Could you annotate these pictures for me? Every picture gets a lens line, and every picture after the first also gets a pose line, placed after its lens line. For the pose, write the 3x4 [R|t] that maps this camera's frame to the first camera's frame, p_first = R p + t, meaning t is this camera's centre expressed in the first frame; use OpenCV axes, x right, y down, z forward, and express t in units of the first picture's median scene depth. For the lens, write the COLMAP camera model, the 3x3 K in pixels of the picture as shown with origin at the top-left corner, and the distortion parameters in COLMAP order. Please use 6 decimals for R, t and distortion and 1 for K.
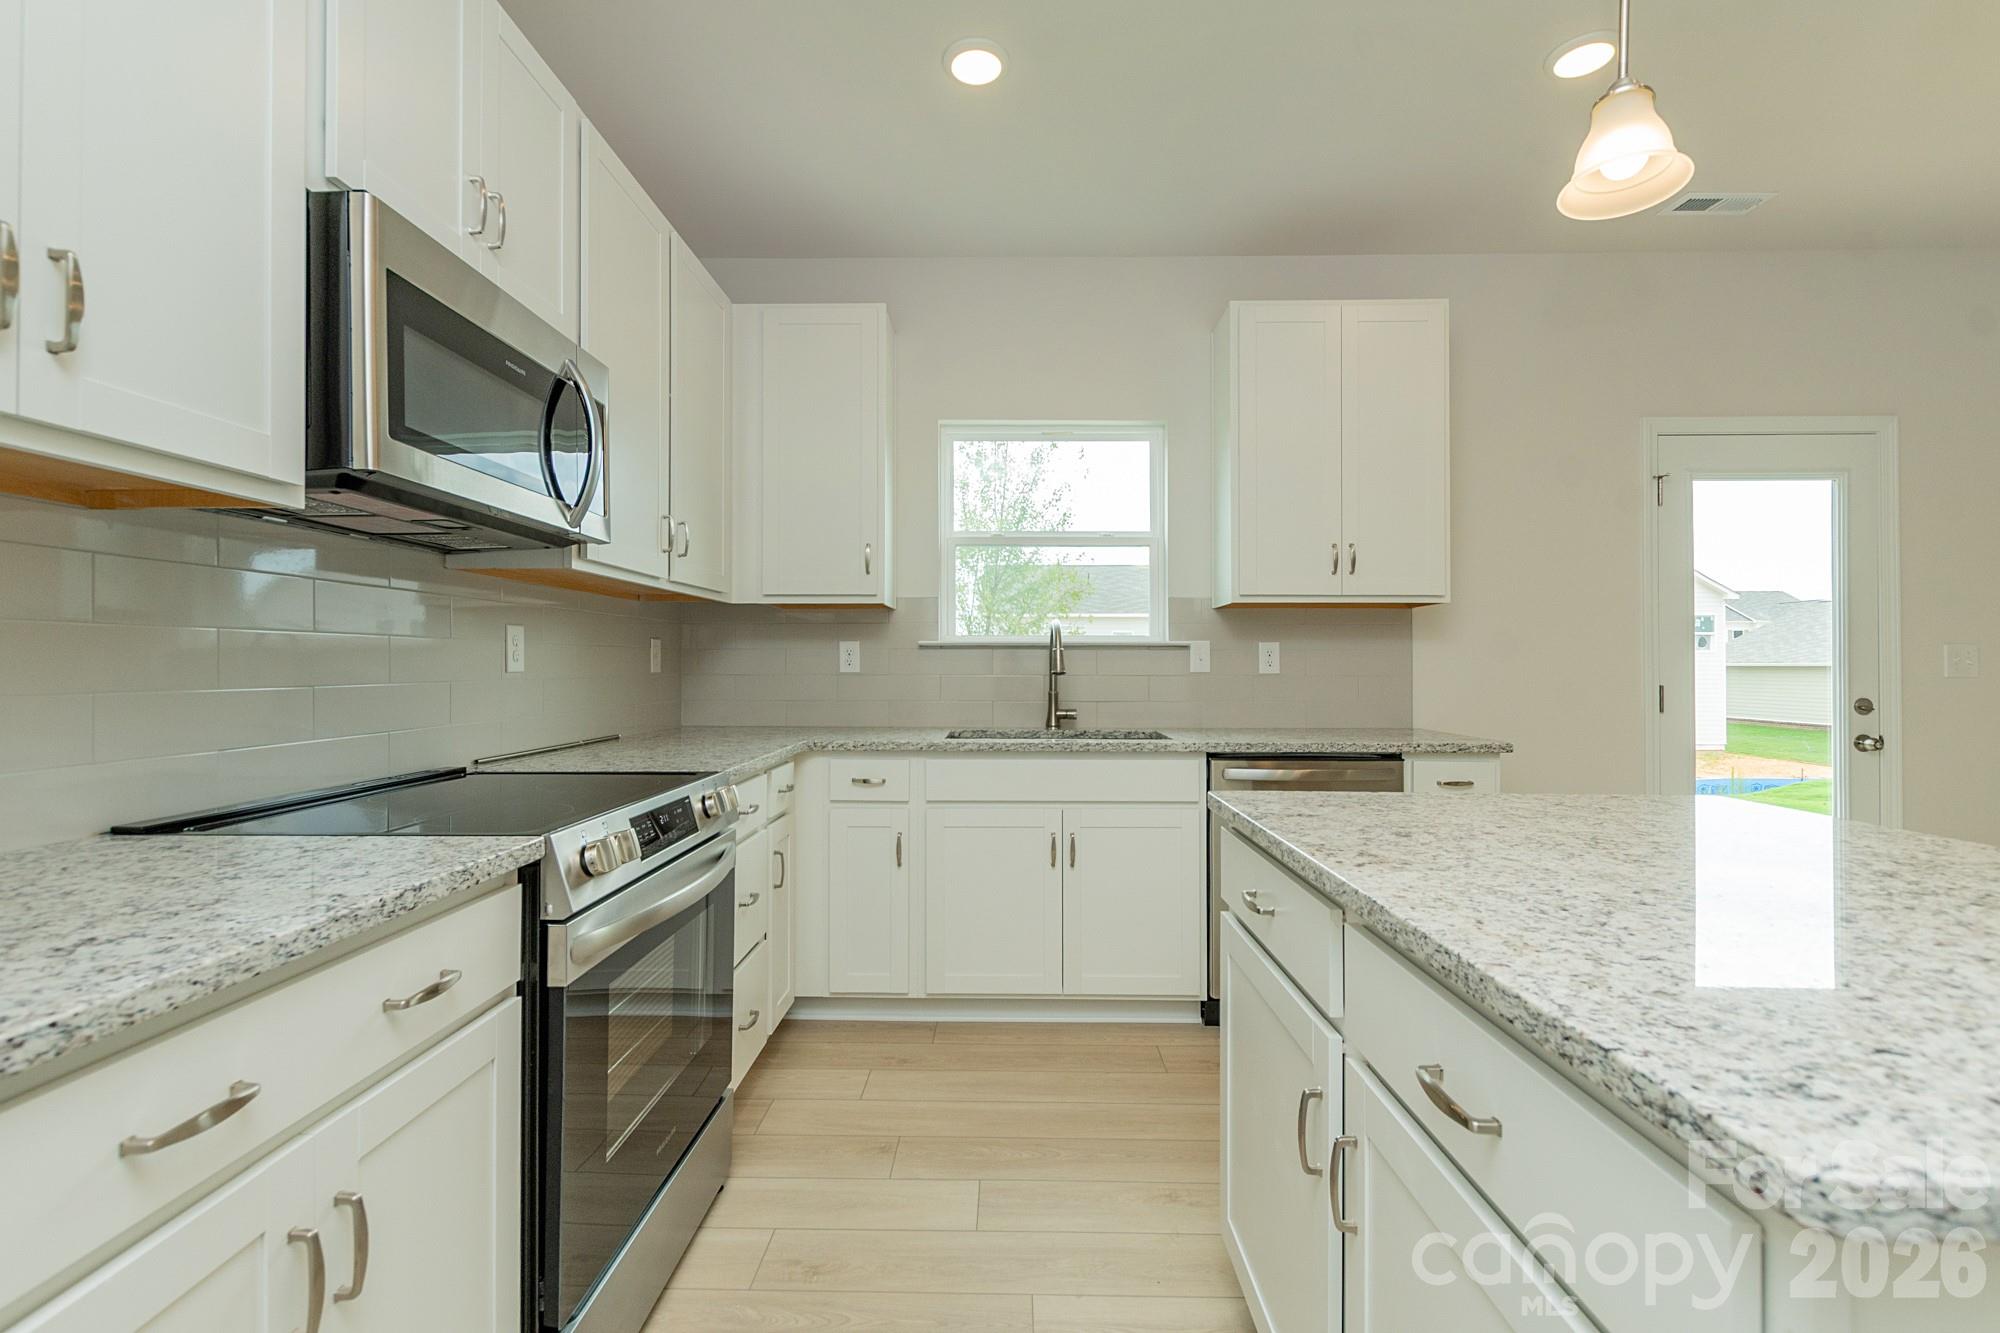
lens RADIAL K [[930.8, 0, 963.0], [0, 930.8, 655.3], [0, 0, 1]] dist [0.002647, -0.001225]
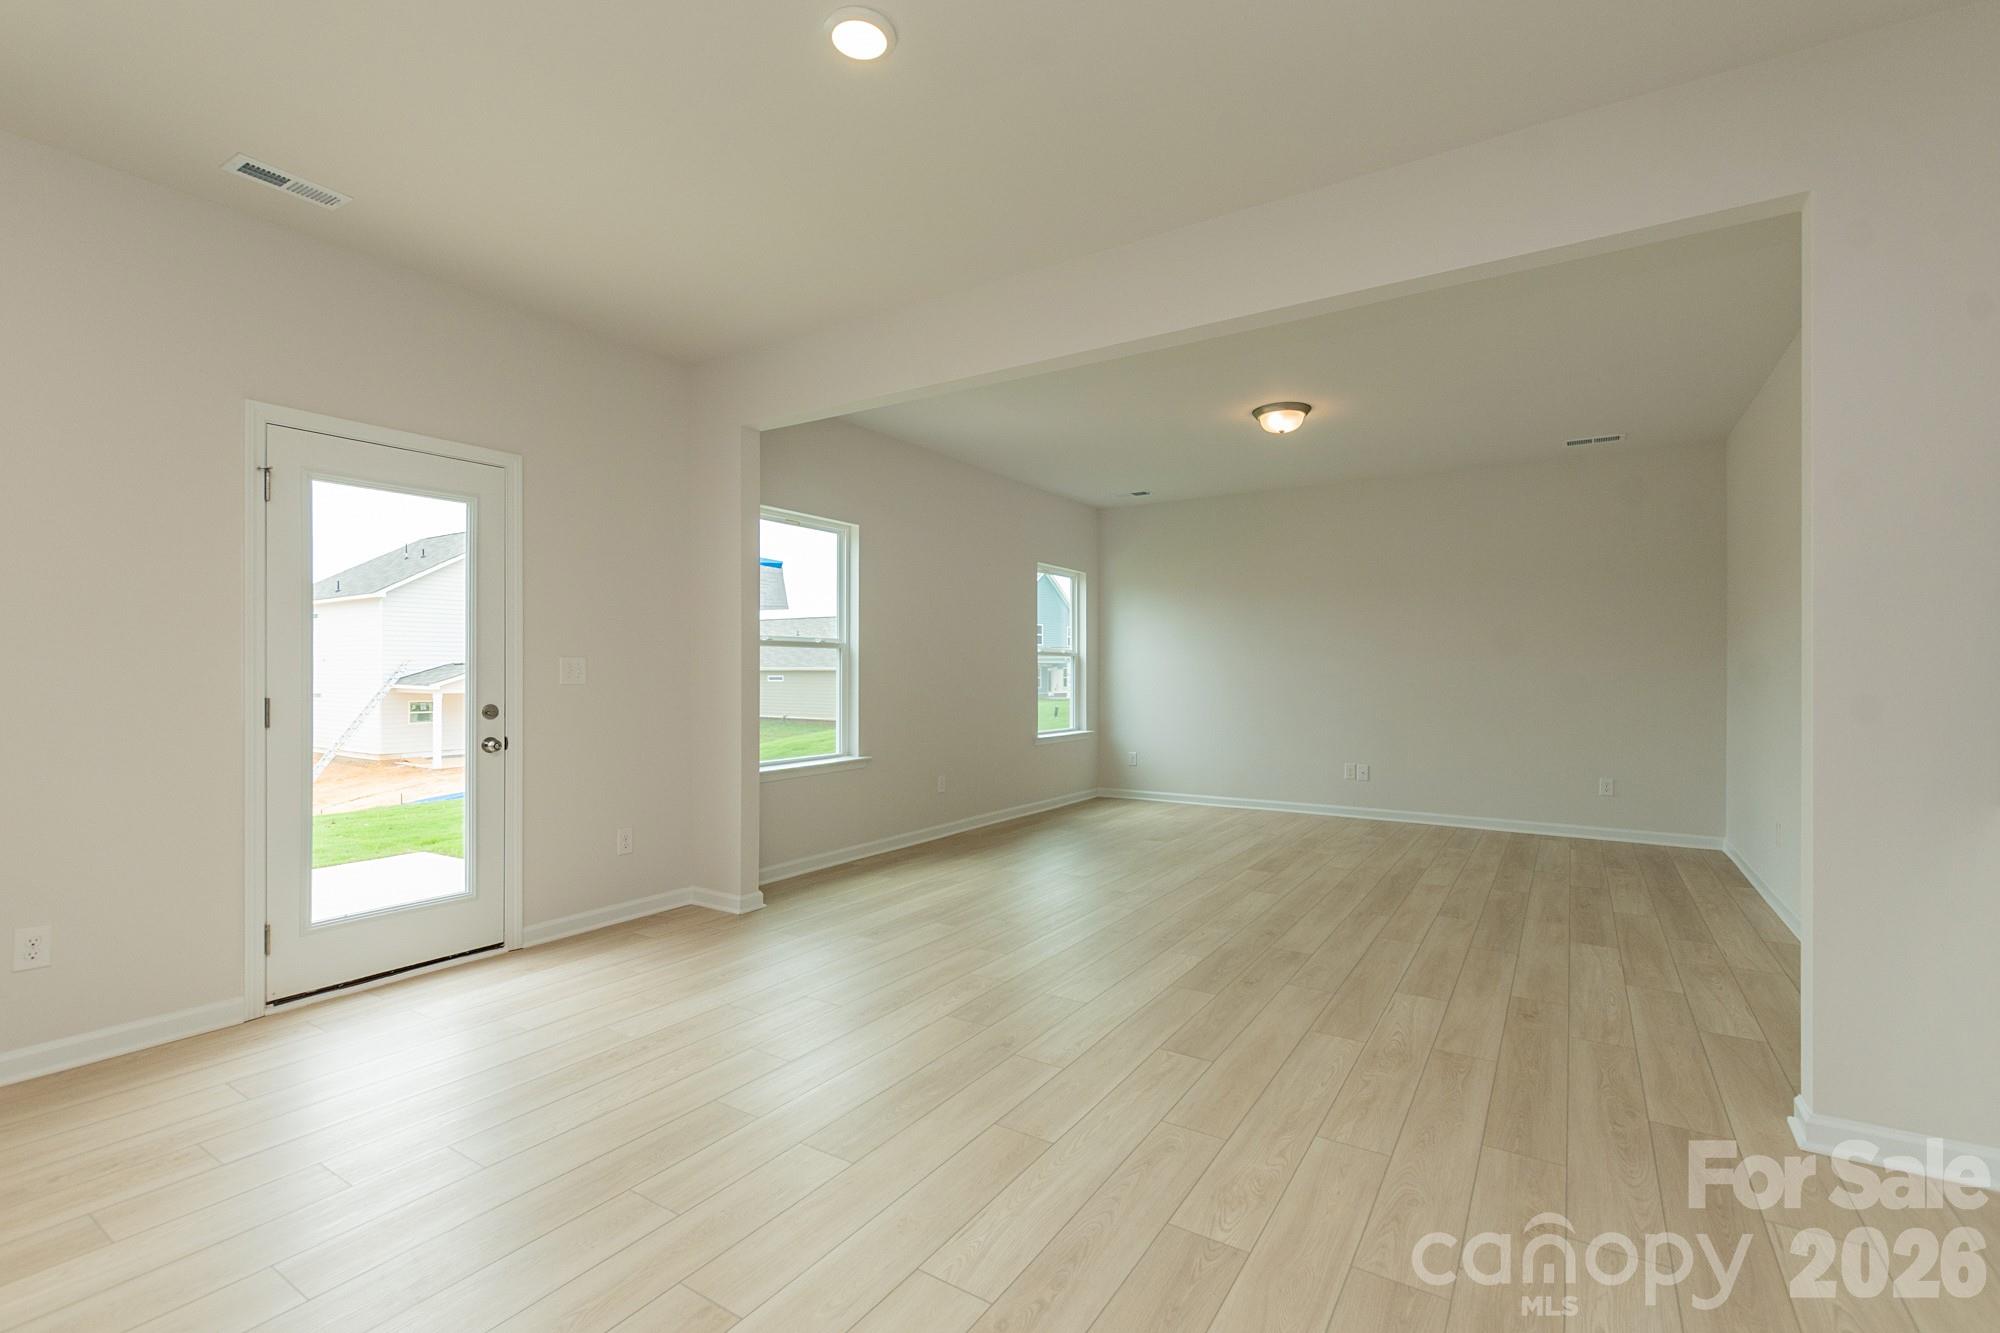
lens RADIAL K [[887.6, 0, 1000.0], [0, 887.6, 666.5], [0, 0, 1]] dist [0.009072, 0.000101]
pose [[0.535299, 0.002248, 0.844660, 0.657939], [-0.011962, 0.999916, 0.004919, -0.019096], [-0.844578, -0.012737, 0.535281, -0.130952]]
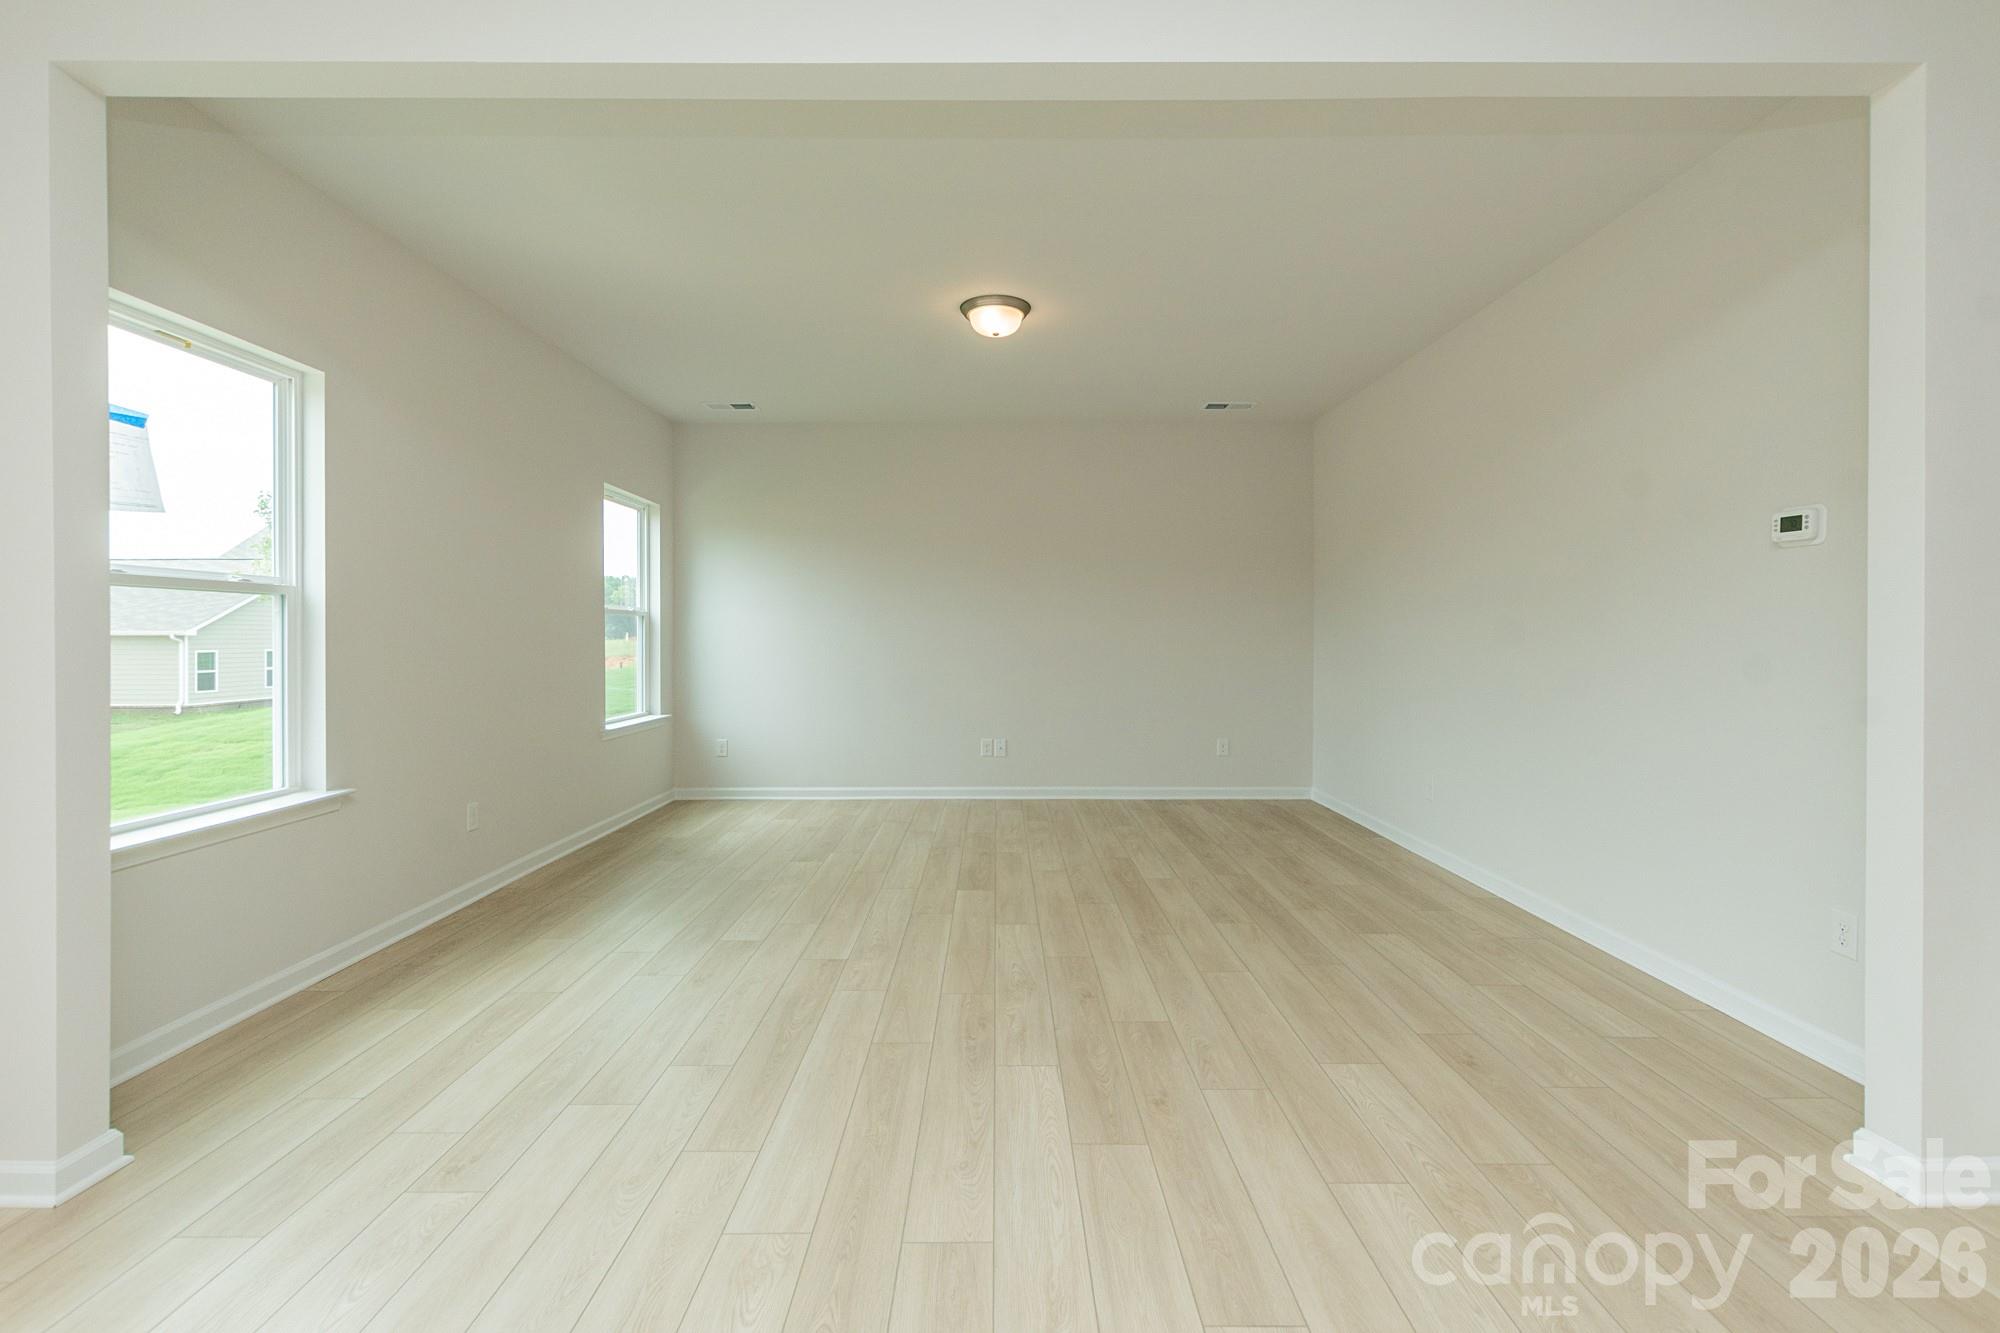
lens RADIAL K [[902.9, 0, 994.9], [0, 902.9, 641.0], [0, 0, 1]] dist [0.005116, -0.000563]
pose [[-0.002793, -0.008413, 0.999961, 1.178064], [-0.012899, 0.999882, 0.008376, -0.007042], [-0.999913, -0.012875, -0.002901, 0.554537]]
